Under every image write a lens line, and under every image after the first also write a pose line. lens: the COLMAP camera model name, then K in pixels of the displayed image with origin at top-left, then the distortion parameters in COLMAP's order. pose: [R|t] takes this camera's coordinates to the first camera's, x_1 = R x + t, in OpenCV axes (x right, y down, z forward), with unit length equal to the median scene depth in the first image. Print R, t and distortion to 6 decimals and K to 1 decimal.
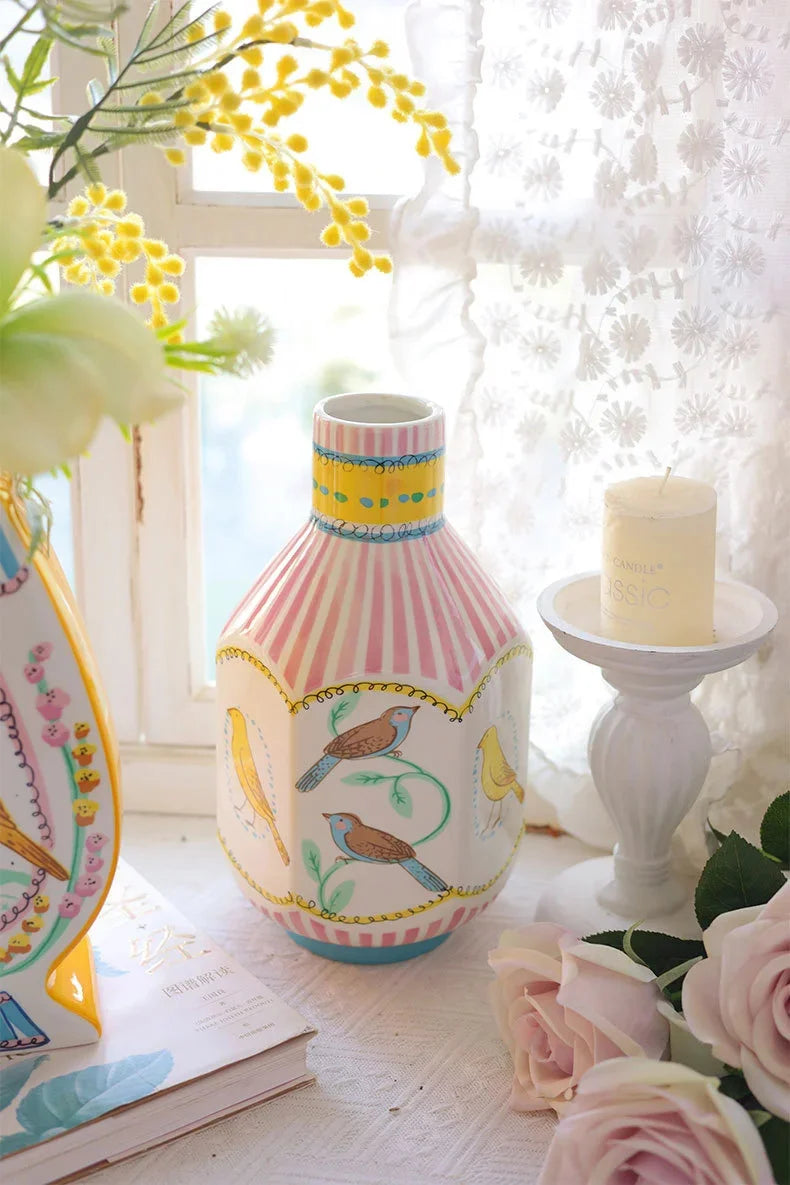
lens RADIAL K [[1827.2, 0, 328.7], [0, 1827.2, 595.5], [0, 0, 1]] dist [-0.013938, -0.139179]
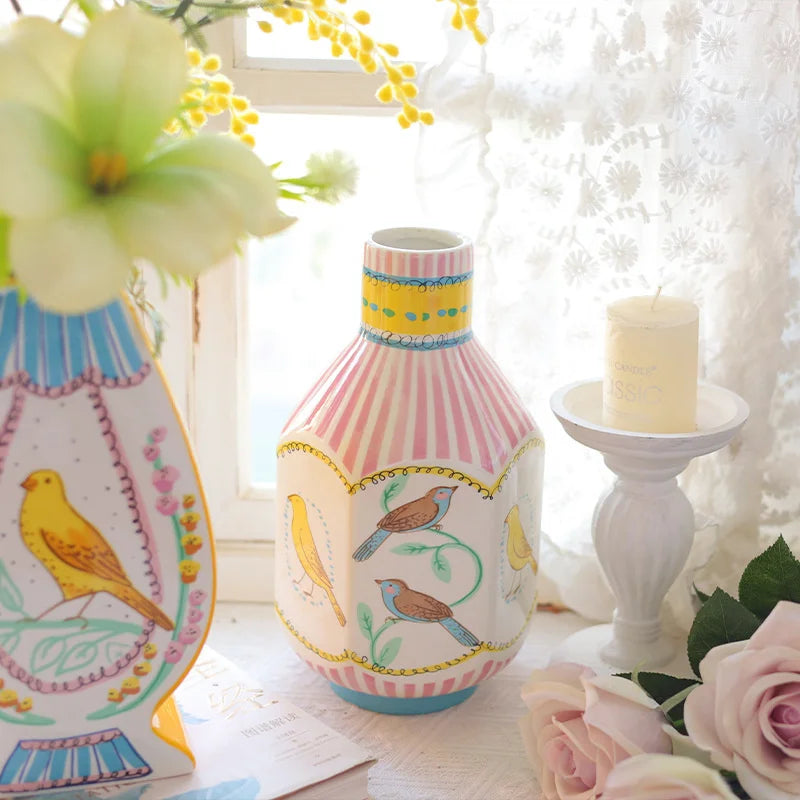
lens RADIAL K [[1826.0, 0, 400.0], [0, 1826.0, 400.0], [0, 0, 1]] dist [-0.021793, 0.042553]
pose [[0.996647, -0.007855, 0.081447, -0.083731], [0.010856, 0.999276, -0.036468, 0.046856], [-0.081101, 0.037230, 0.996010, -0.185340]]
